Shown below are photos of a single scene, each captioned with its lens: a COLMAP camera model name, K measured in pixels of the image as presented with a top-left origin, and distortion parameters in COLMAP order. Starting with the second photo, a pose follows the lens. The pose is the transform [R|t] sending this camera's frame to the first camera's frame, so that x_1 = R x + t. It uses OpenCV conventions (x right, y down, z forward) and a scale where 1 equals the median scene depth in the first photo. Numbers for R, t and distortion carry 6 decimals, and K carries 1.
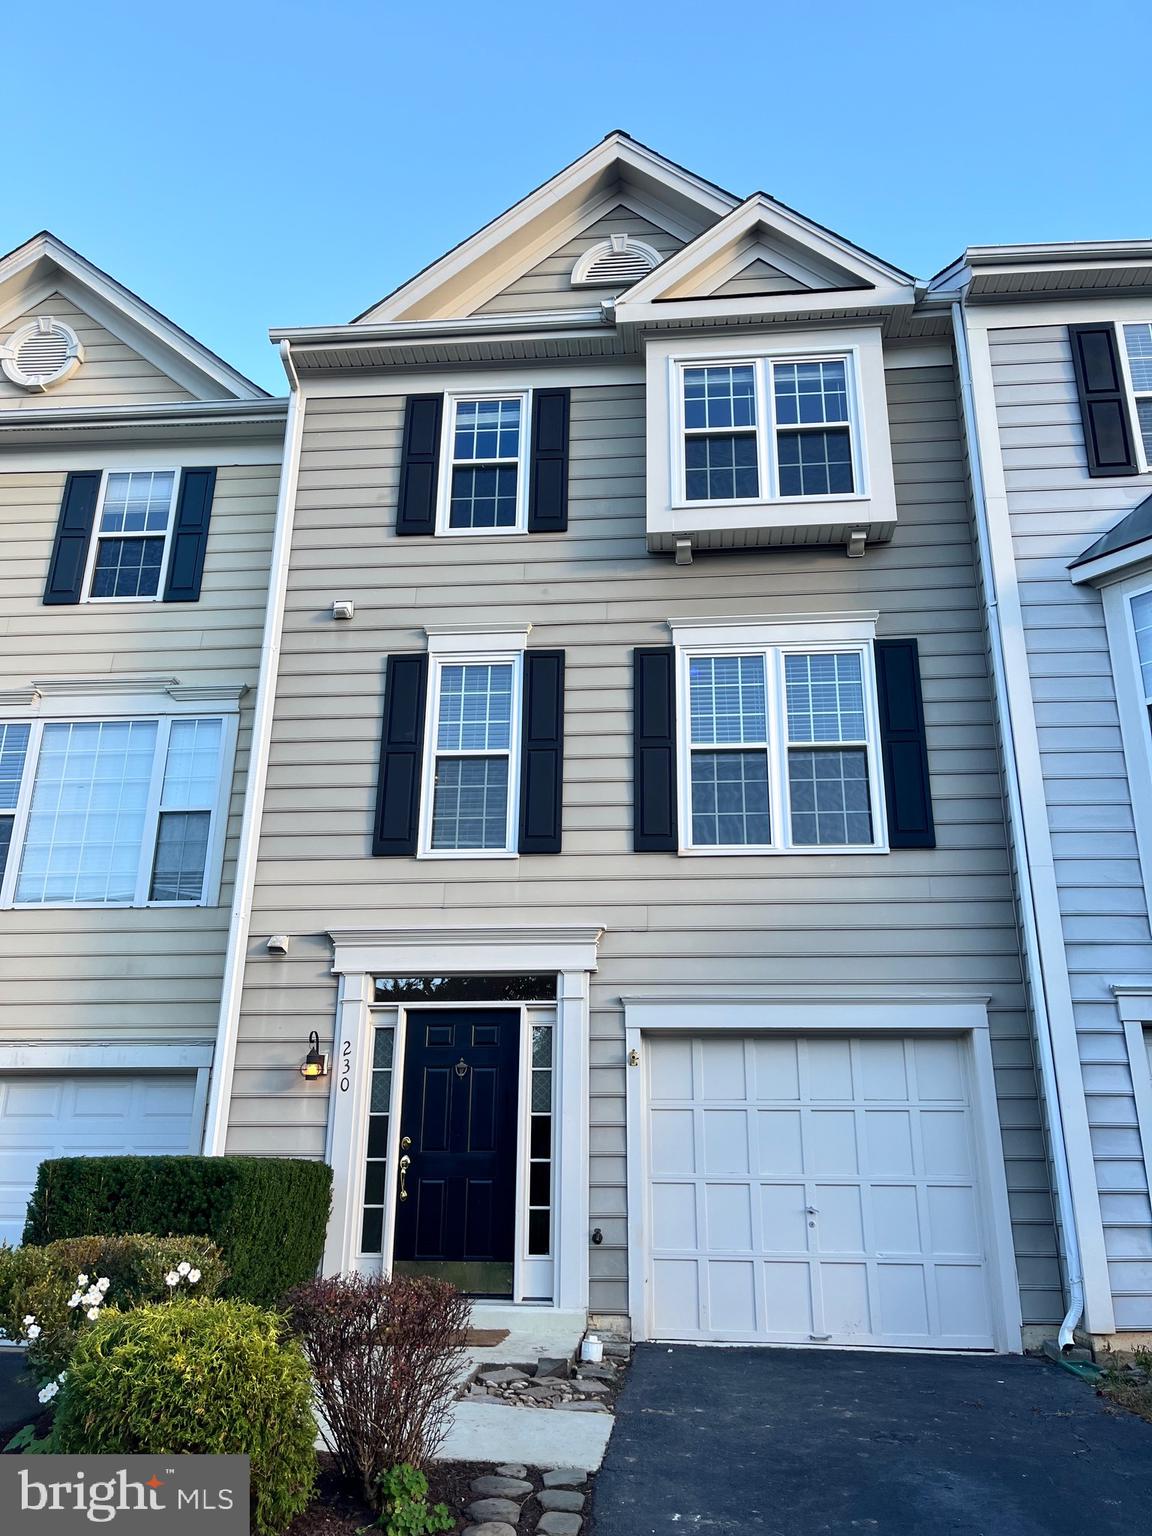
lens RADIAL K [[1169.4, 0, 580.3], [0, 1169.4, 763.4], [0, 0, 1]] dist [0.059022, -0.052238]
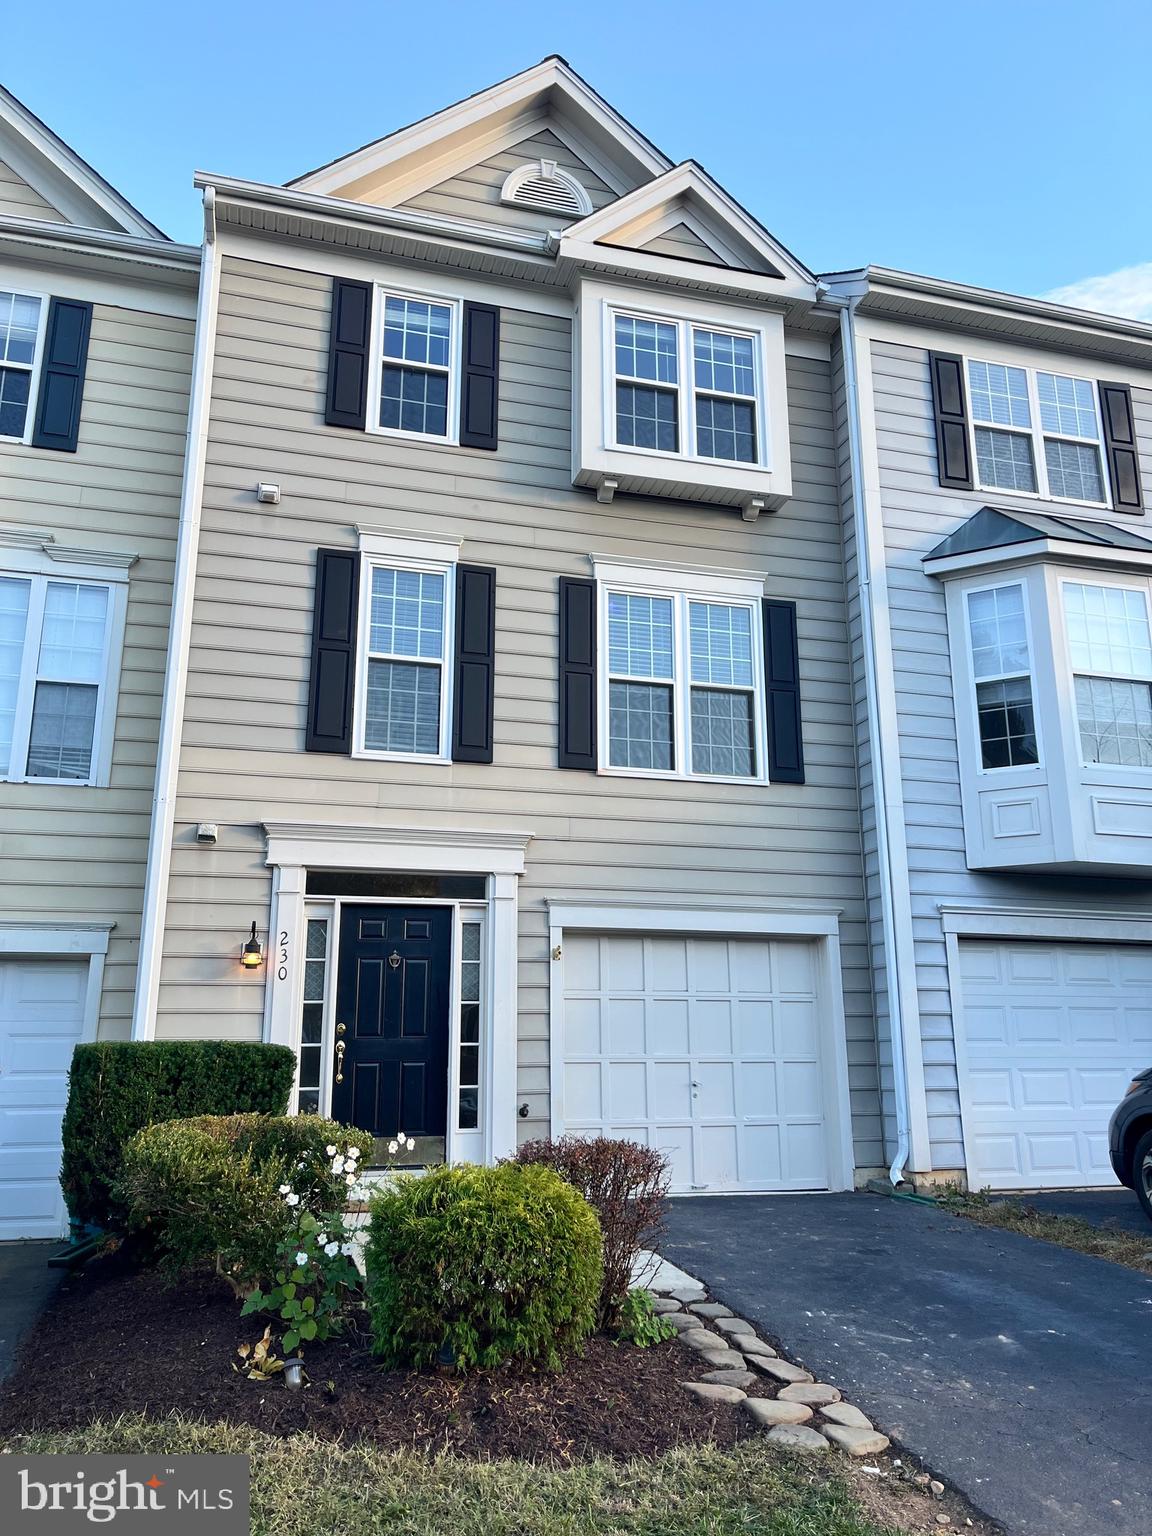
lens RADIAL K [[1169.4, 0, 585.3], [0, 1169.4, 758.4], [0, 0, 1]] dist [0.059022, -0.052238]
pose [[0.932185, 0.079717, 0.353095, -0.315918], [-0.109028, 0.991984, 0.063882, -0.004914], [-0.345172, -0.098047, 0.933404, -0.020688]]
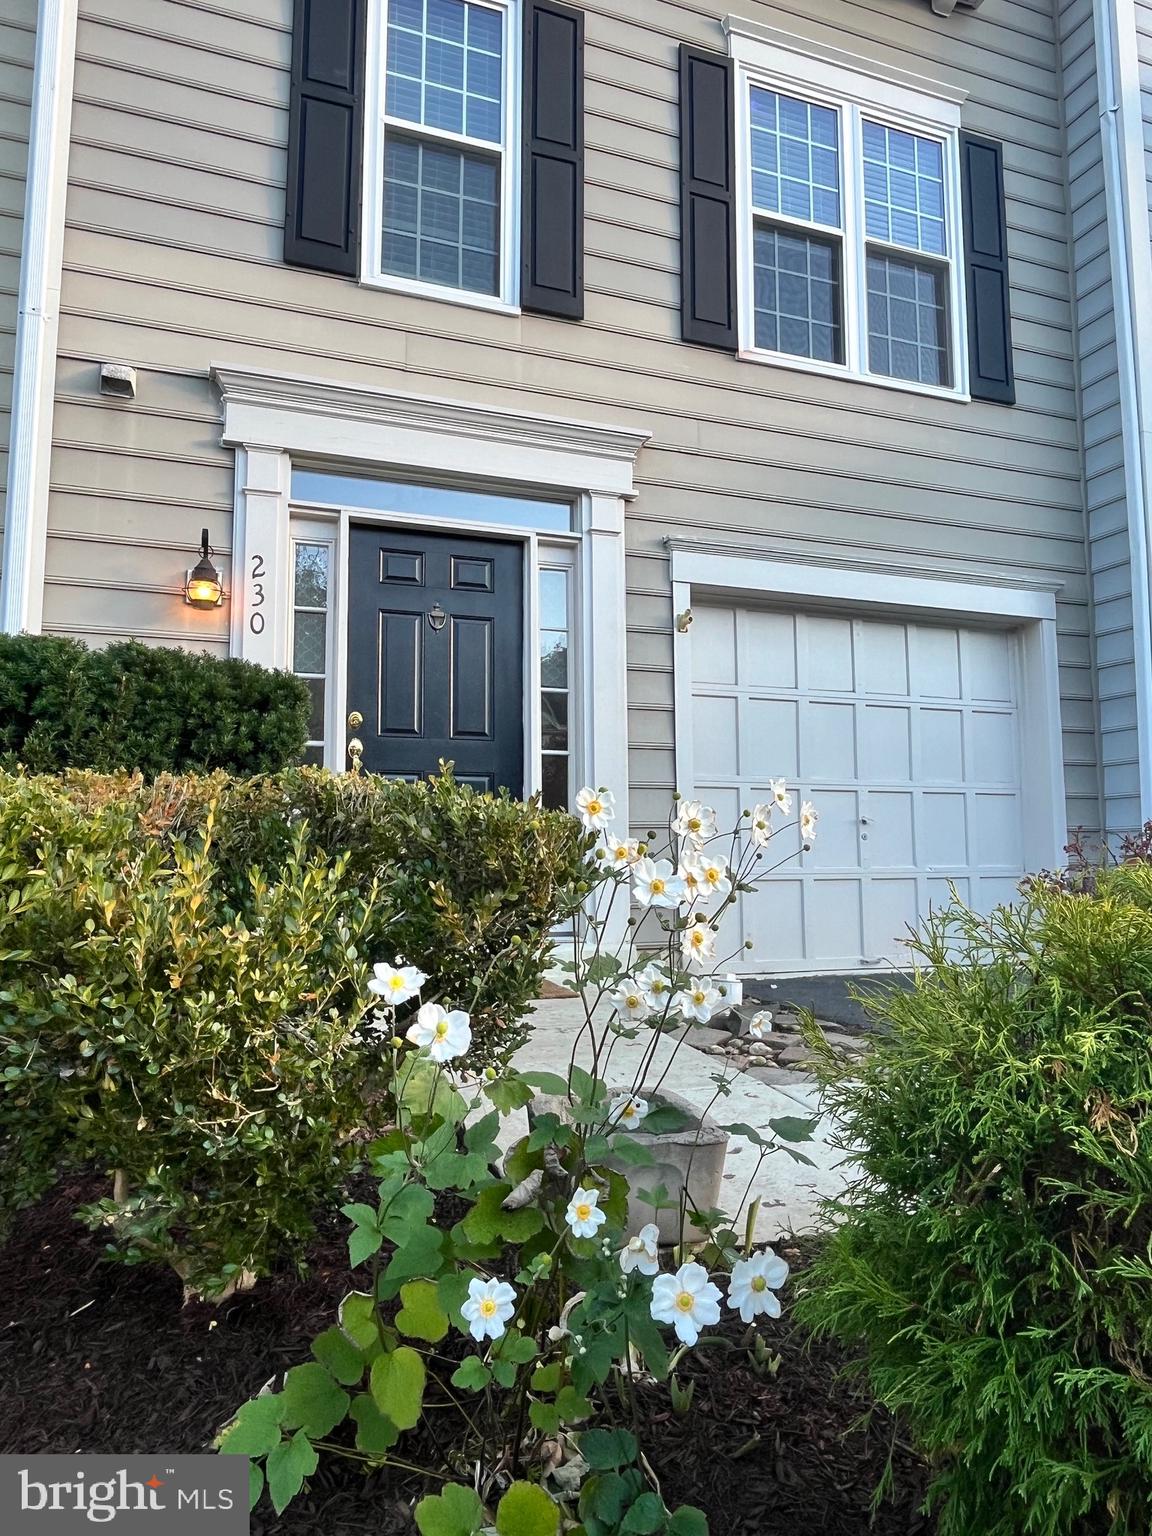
lens RADIAL K [[1021.4, 0, 579.3], [0, 1021.4, 763.7], [0, 0, 1]] dist [0.002873, -0.009316]
pose [[0.902606, 0.032944, 0.429206, -0.262404], [-0.135884, 0.967893, 0.211467, 0.199699], [-0.408459, -0.249193, 0.878102, 0.430474]]
